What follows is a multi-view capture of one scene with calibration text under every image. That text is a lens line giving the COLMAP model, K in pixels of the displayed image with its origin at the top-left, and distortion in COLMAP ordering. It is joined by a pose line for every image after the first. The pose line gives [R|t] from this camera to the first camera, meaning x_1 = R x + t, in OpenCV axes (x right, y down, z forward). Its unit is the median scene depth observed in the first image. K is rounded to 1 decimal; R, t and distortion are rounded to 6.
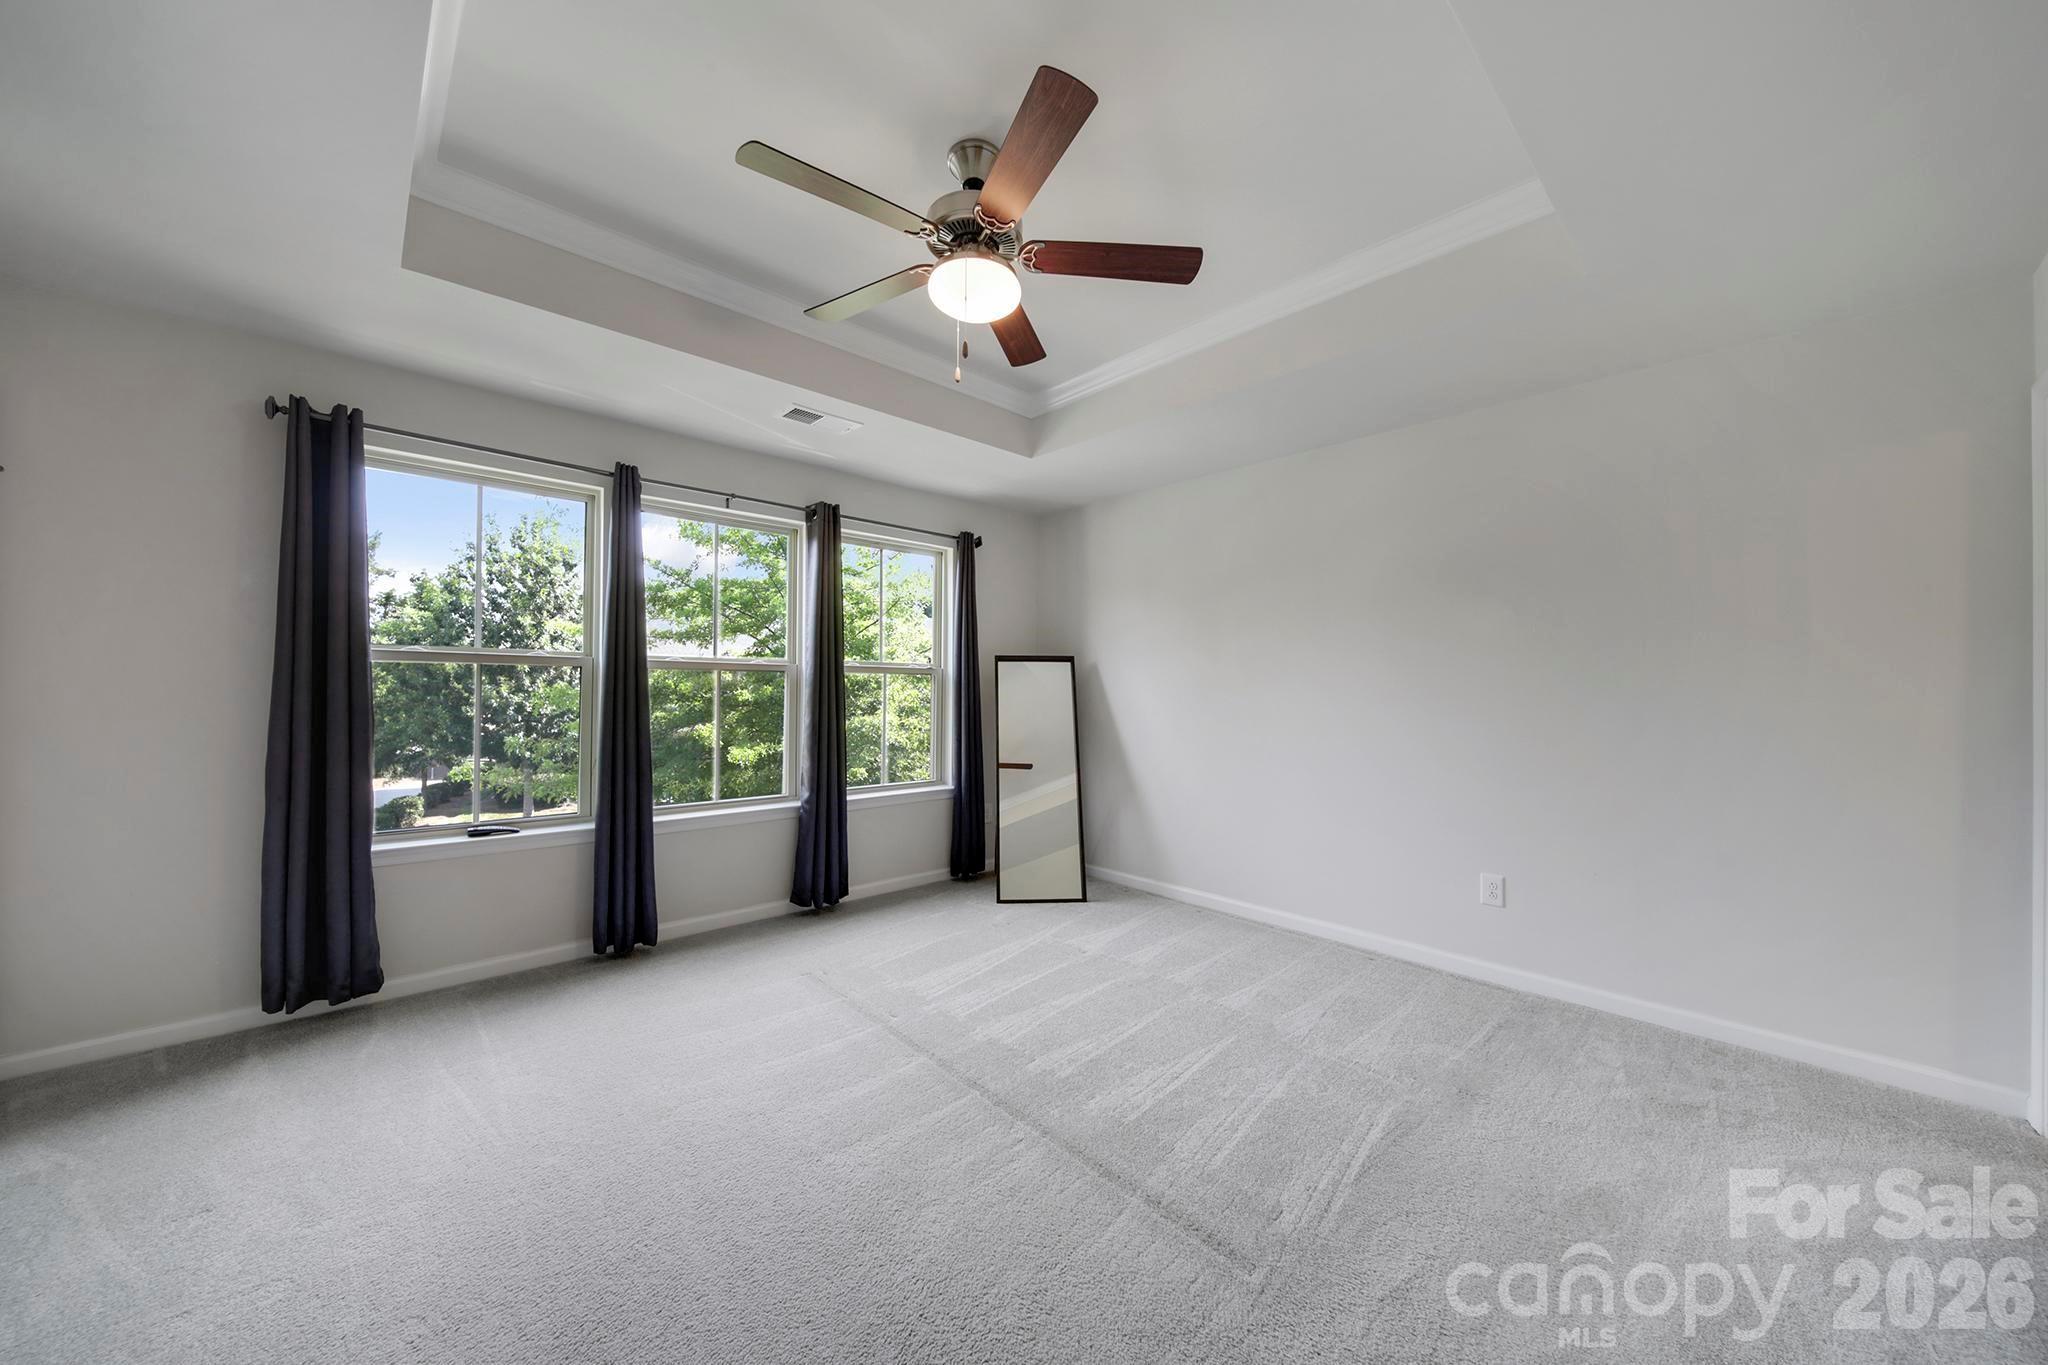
lens RADIAL K [[720.8, 0, 1020.8], [0, 720.8, 685.0], [0, 0, 1]] dist [-0.002775, -0.000099]
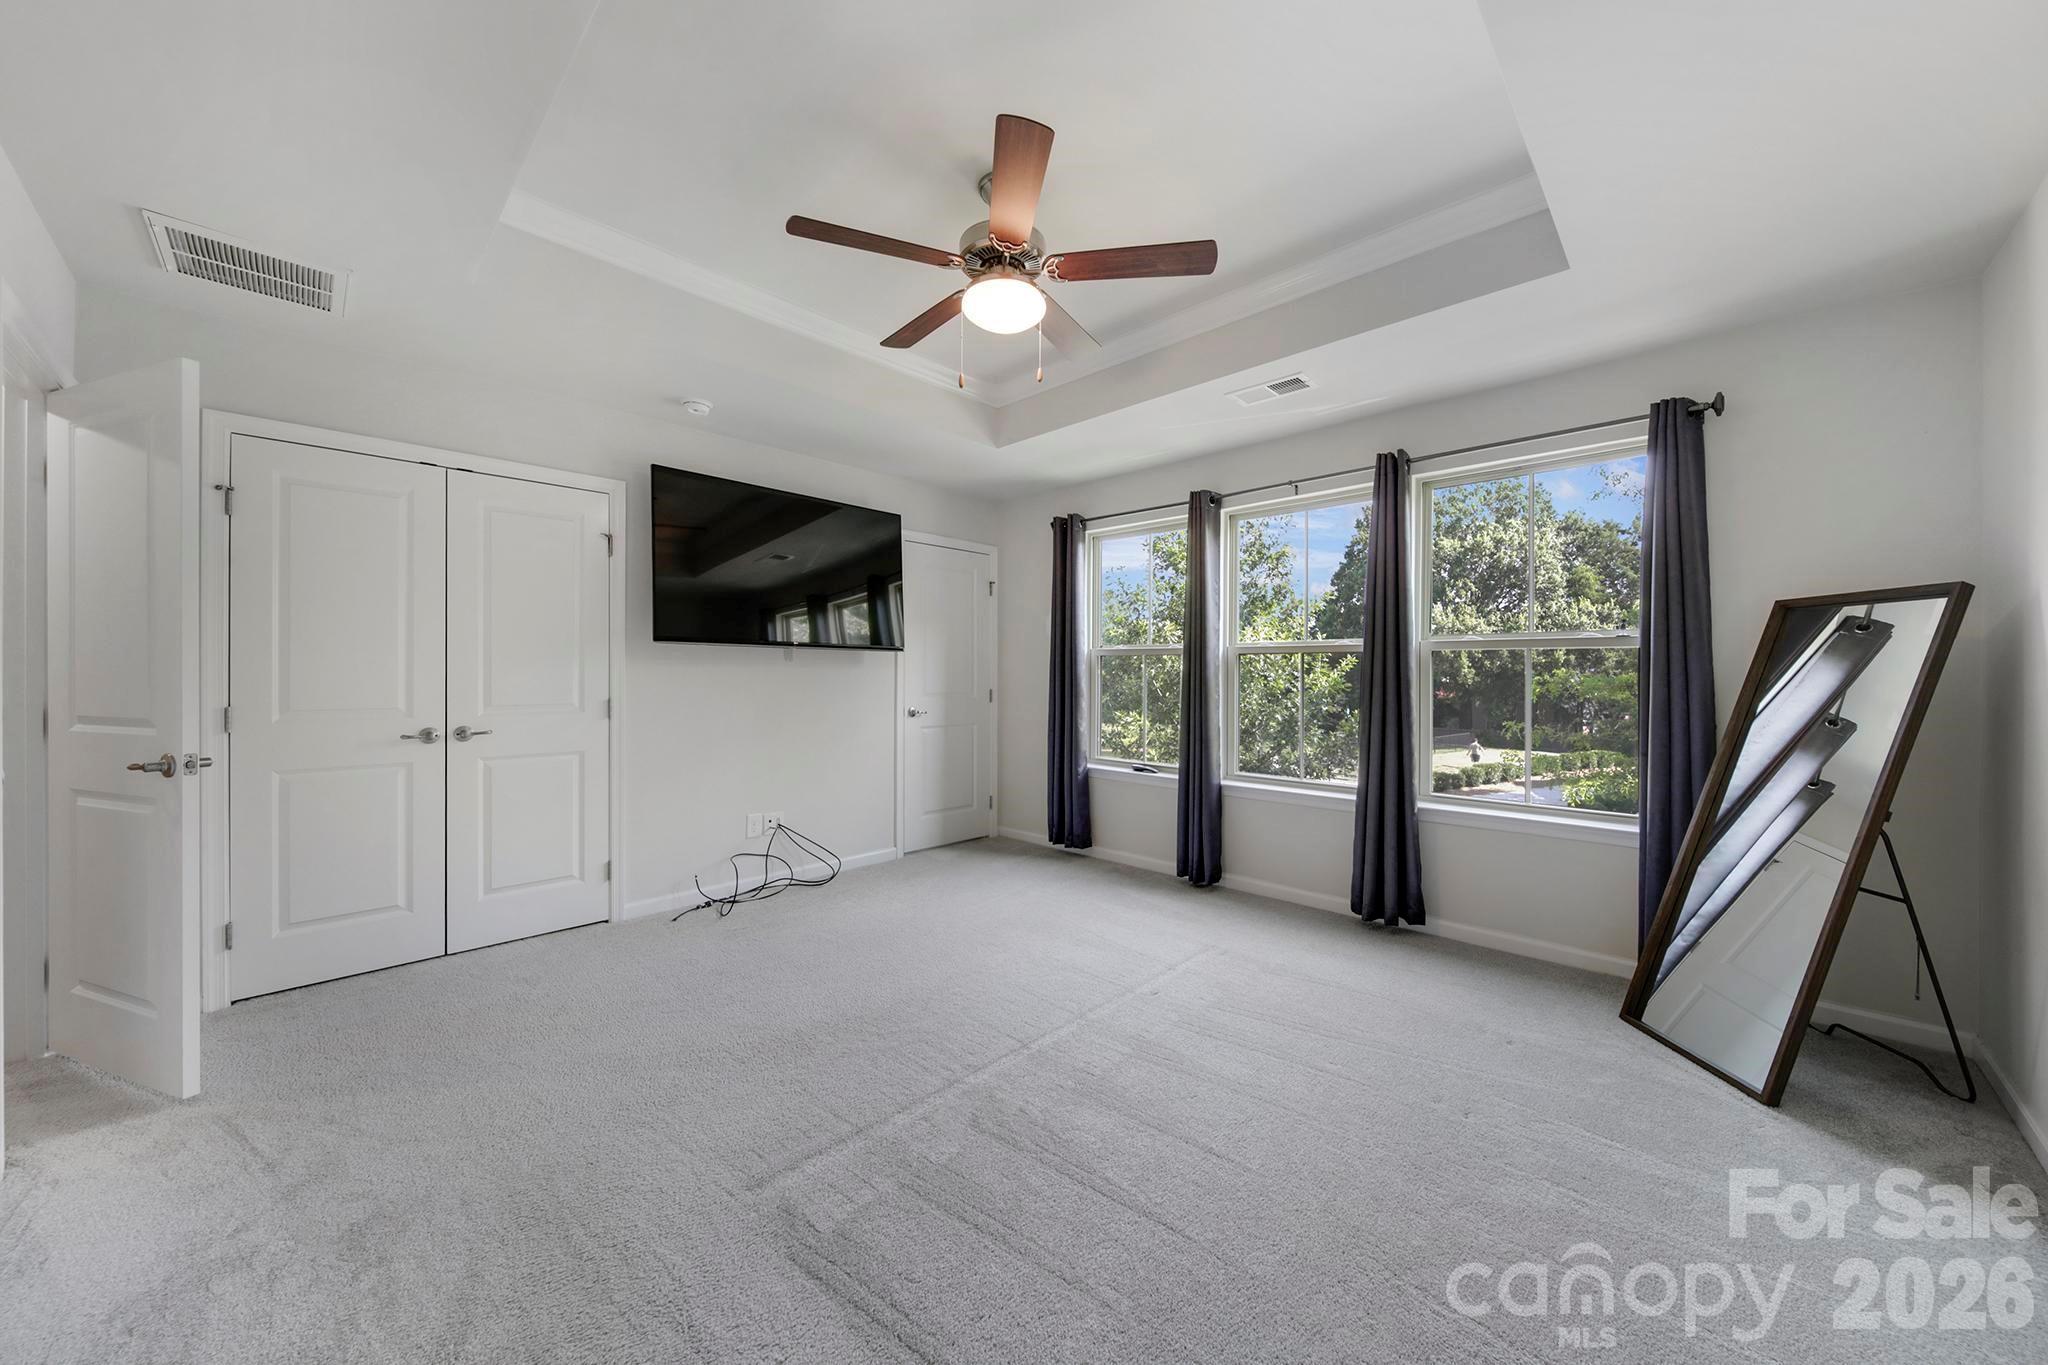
lens RADIAL K [[720.8, 0, 1021.5], [0, 720.8, 673.5], [0, 0, 1]] dist [-0.002775, -0.000099]
pose [[0.066701, -0.001521, -0.997772, 0.597303], [0.005826, 0.999982, -0.001135, 0.007653], [0.997756, -0.005737, 0.066709, 0.550617]]
